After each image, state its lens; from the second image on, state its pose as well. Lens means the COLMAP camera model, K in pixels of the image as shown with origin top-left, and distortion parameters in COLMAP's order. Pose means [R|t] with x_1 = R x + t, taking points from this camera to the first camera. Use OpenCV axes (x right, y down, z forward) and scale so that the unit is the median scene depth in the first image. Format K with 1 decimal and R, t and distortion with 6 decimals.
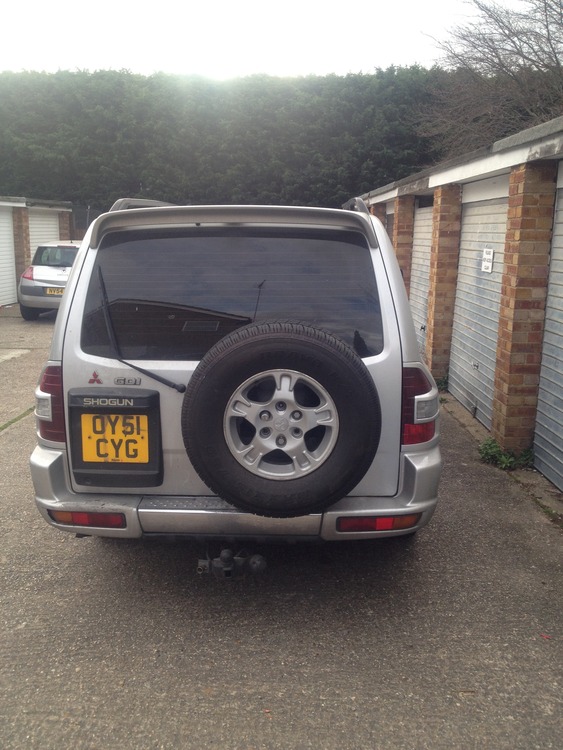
lens RADIAL K [[689.5, 0, 281.5], [0, 689.5, 375.9], [0, 0, 1]] dist [0.021649, 0.000000]
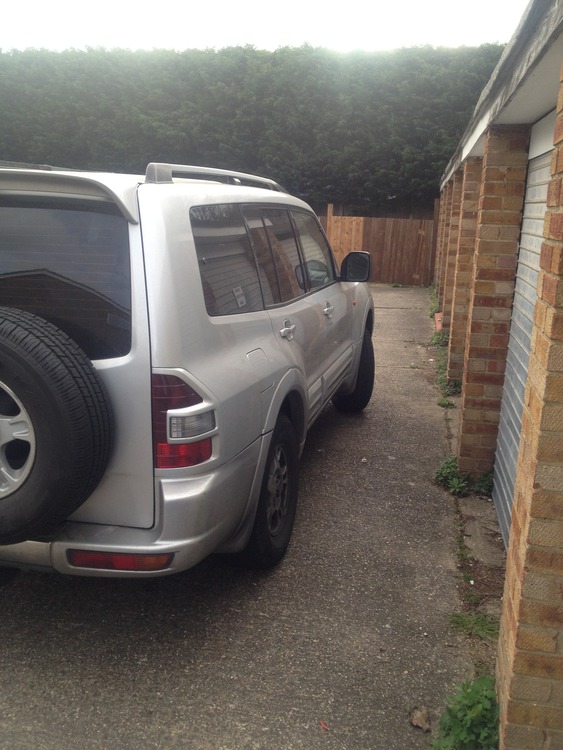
lens RADIAL K [[689.5, 0, 279.3], [0, 689.5, 377.2], [0, 0, 1]] dist [0.021649, 0.000000]
pose [[0.979170, 0.066250, -0.191931, 0.436117], [-0.060514, 0.997532, 0.035600, -0.042240], [0.193816, -0.023244, 0.980762, 0.215925]]
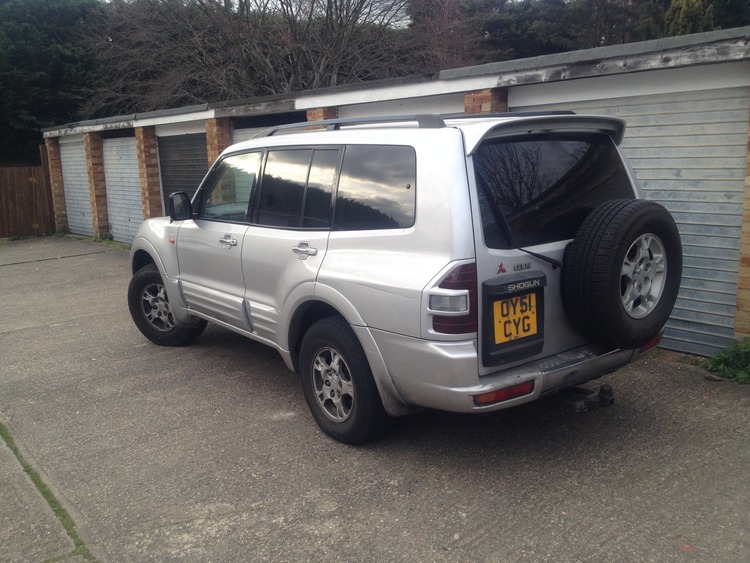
lens RADIAL K [[689.5, 0, 361.7], [0, 689.5, 279.5], [0, 0, 1]] dist [0.021649, 0.000000]
pose [[0.770990, -0.152019, 0.618438, -1.066726], [0.170421, 0.984925, 0.029647, -0.047310], [-0.613622, 0.082538, 0.785274, 0.233253]]
